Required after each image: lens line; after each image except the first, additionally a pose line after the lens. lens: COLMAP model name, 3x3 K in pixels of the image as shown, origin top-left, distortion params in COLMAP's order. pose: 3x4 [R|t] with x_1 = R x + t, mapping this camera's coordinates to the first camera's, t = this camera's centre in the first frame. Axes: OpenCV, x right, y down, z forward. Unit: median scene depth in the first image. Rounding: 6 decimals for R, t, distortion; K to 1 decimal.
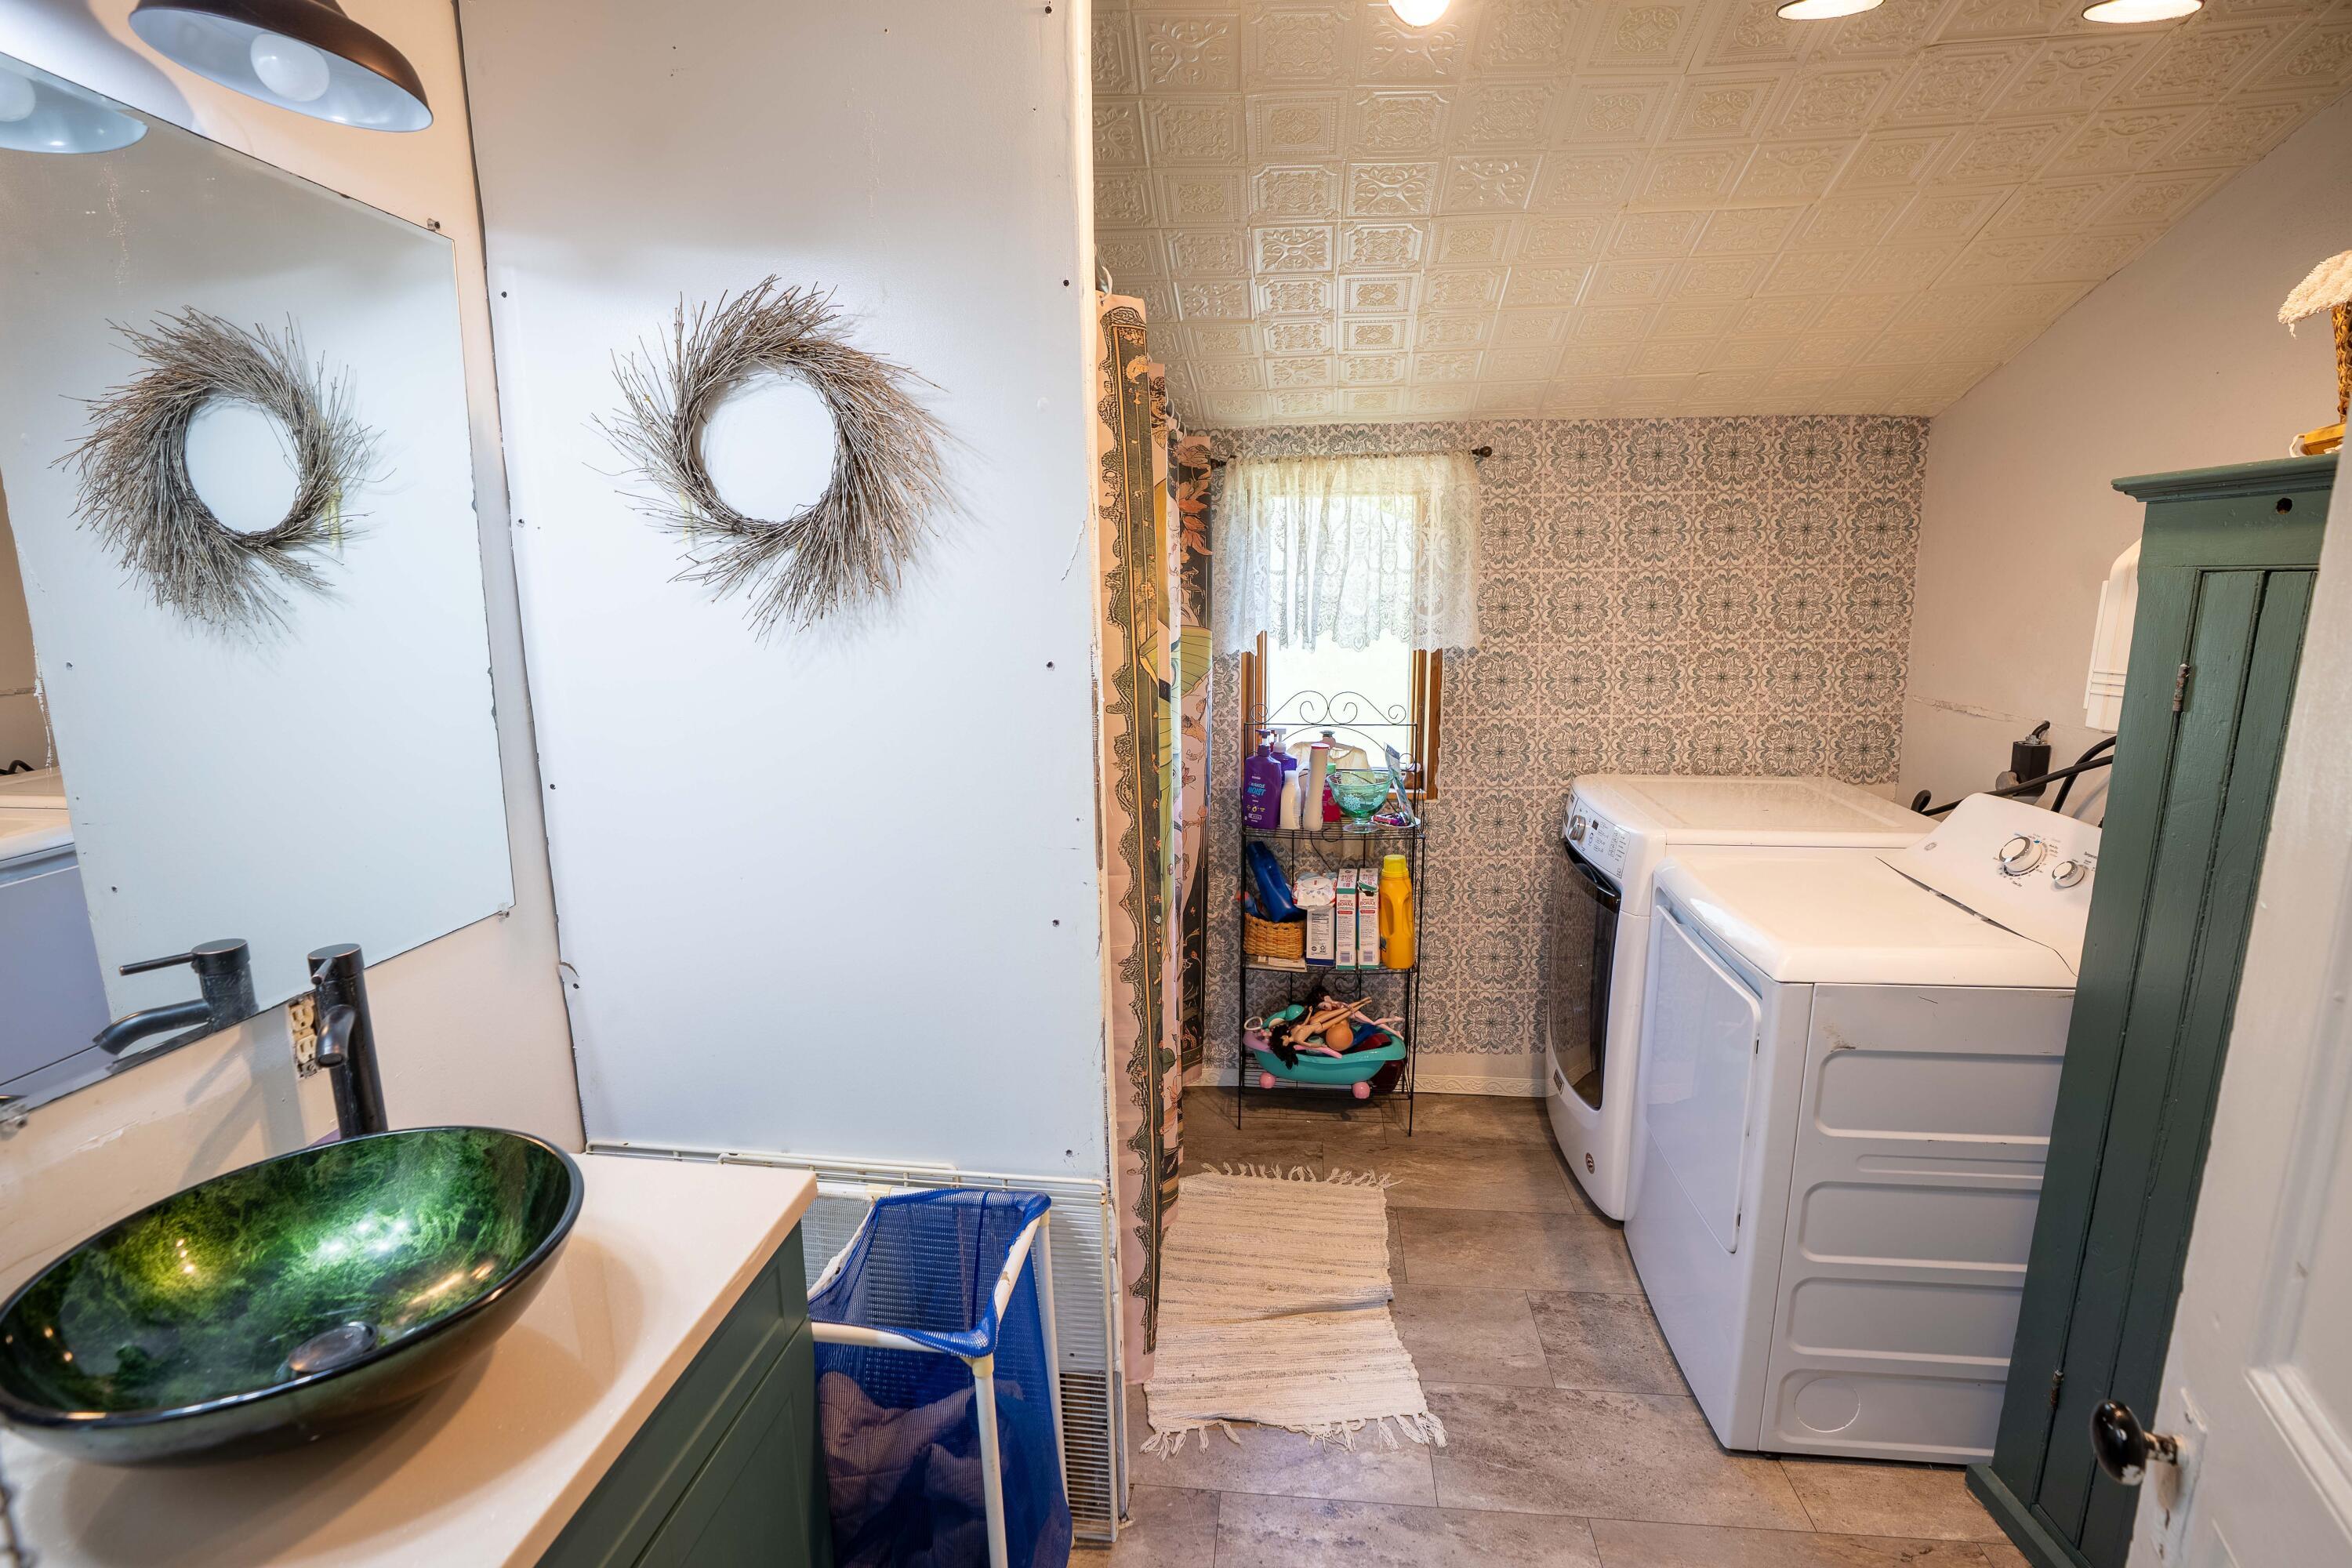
lens RADIAL K [[1118.7, 0, 1176.0], [0, 1118.7, 784.0], [0, 0, 1]] dist [-0.064938, 0.029099]
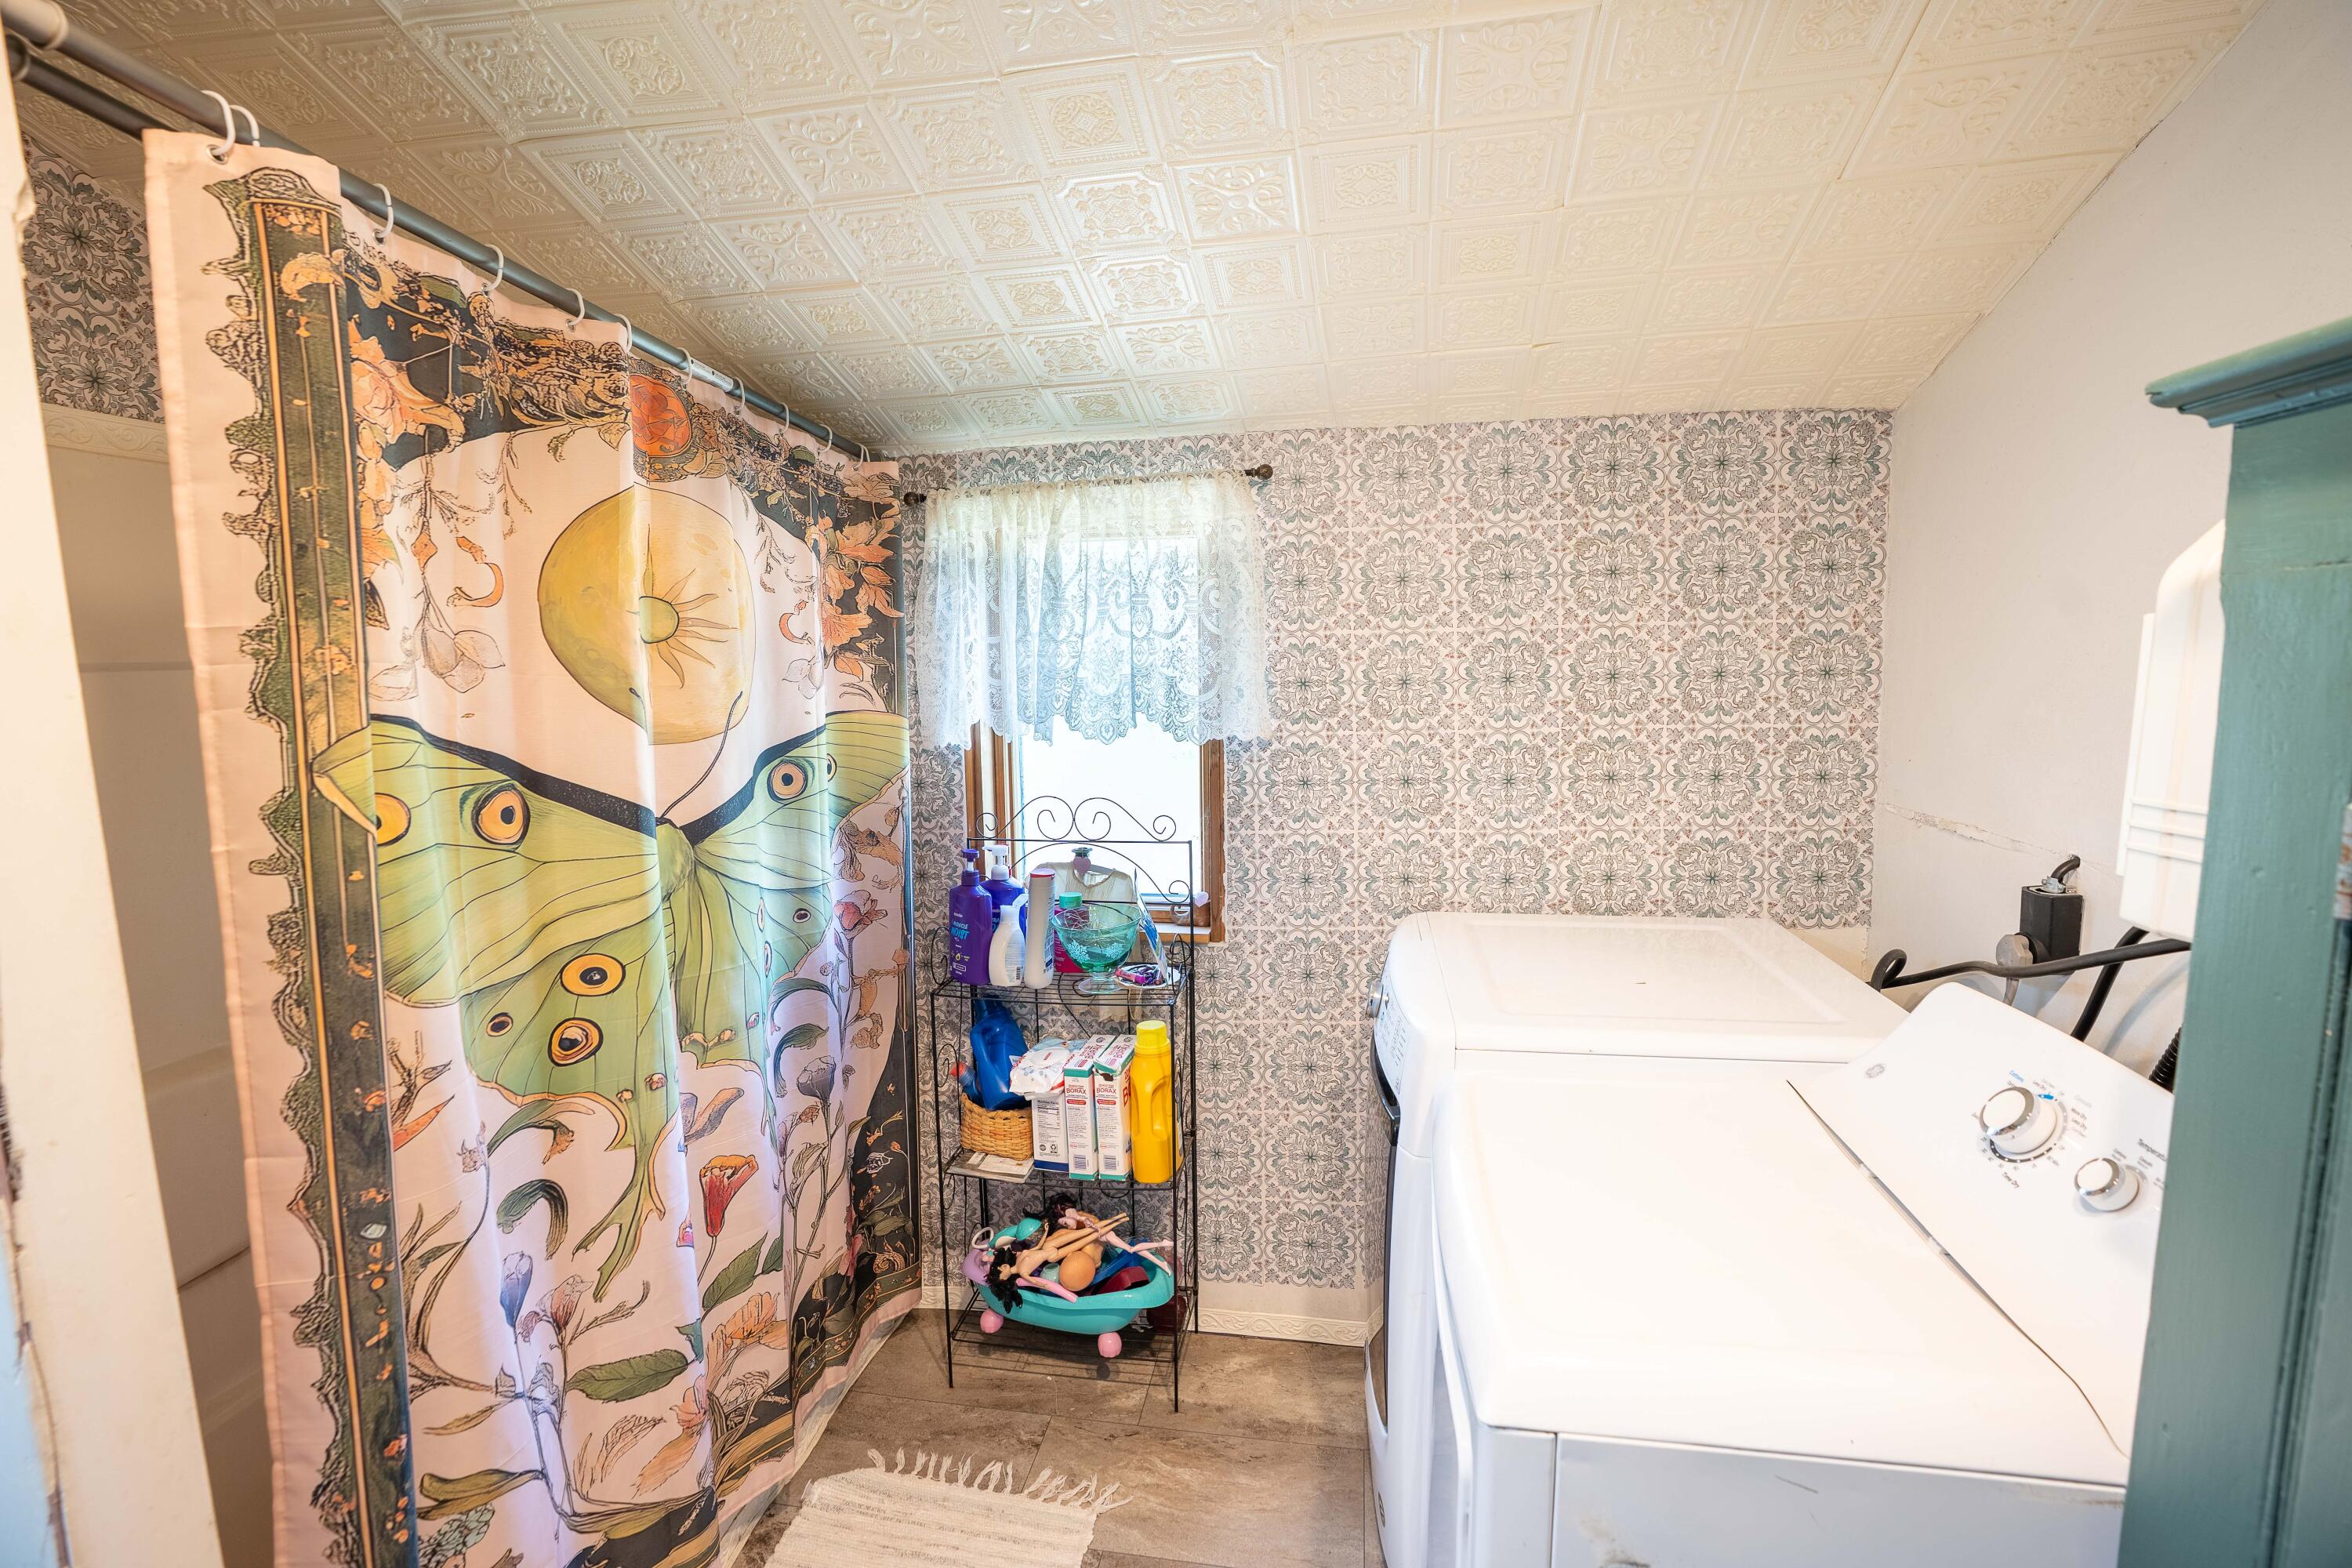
lens RADIAL K [[1105.5, 0, 1147.0], [0, 1105.5, 787.7], [0, 0, 1]] dist [-0.069451, 0.027668]
pose [[0.997804, 0.001273, -0.066223, 0.244912], [-0.005632, 0.997825, -0.065685, -0.042369], [0.065996, 0.065914, 0.995640, 0.278286]]
